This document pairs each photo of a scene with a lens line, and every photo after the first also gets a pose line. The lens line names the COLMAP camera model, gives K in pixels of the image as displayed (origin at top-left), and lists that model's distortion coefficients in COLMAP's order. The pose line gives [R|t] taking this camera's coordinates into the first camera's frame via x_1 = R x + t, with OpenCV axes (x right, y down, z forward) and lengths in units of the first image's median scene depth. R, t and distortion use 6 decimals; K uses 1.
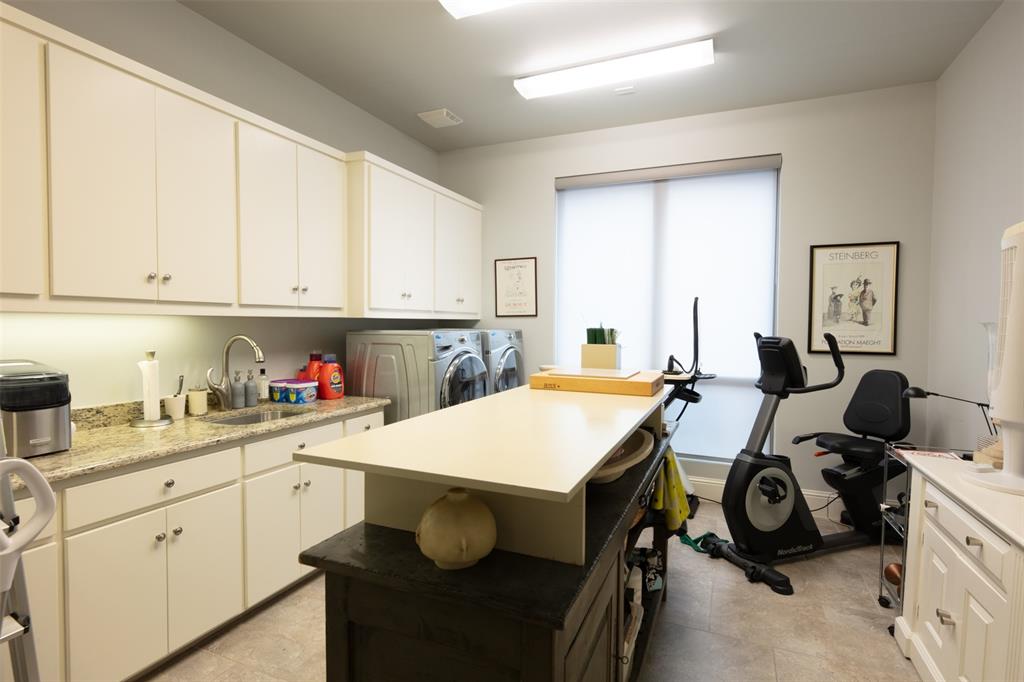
lens RADIAL K [[523.1, 0, 509.6], [0, 523.1, 338.9], [0, 0, 1]] dist [0.005872, -0.001304]
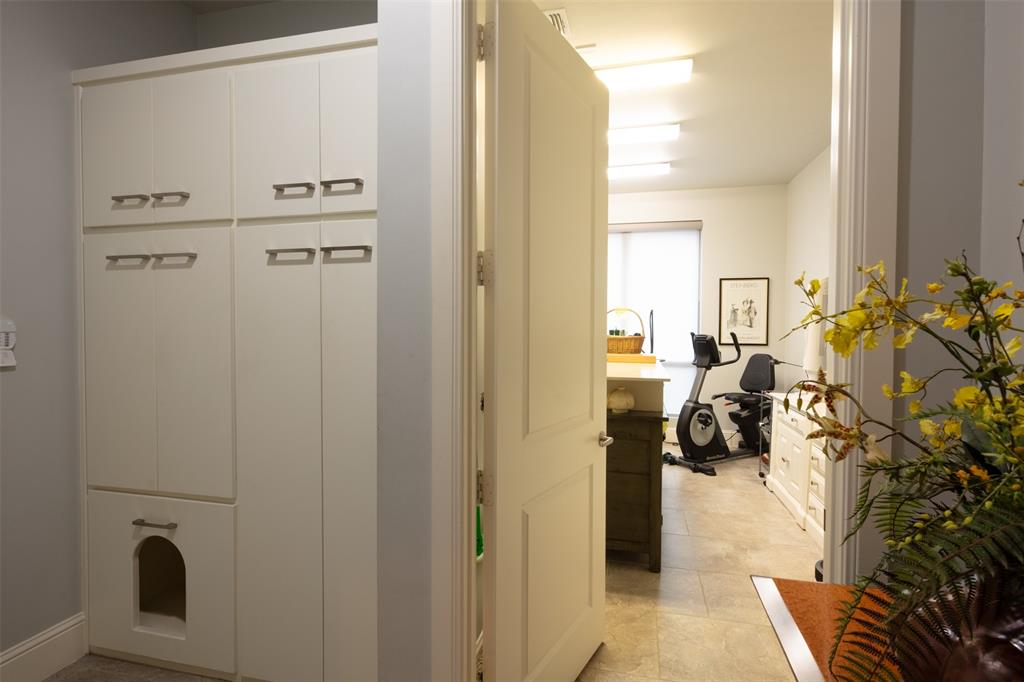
lens RADIAL K [[523.1, 0, 510.7], [0, 523.1, 341.8], [0, 0, 1]] dist [0.005872, -0.001304]
pose [[0.986008, -0.007567, 0.166524, -0.392389], [0.007765, 0.999970, -0.000541, 0.014872], [-0.166515, 0.001827, 0.986037, -0.571631]]
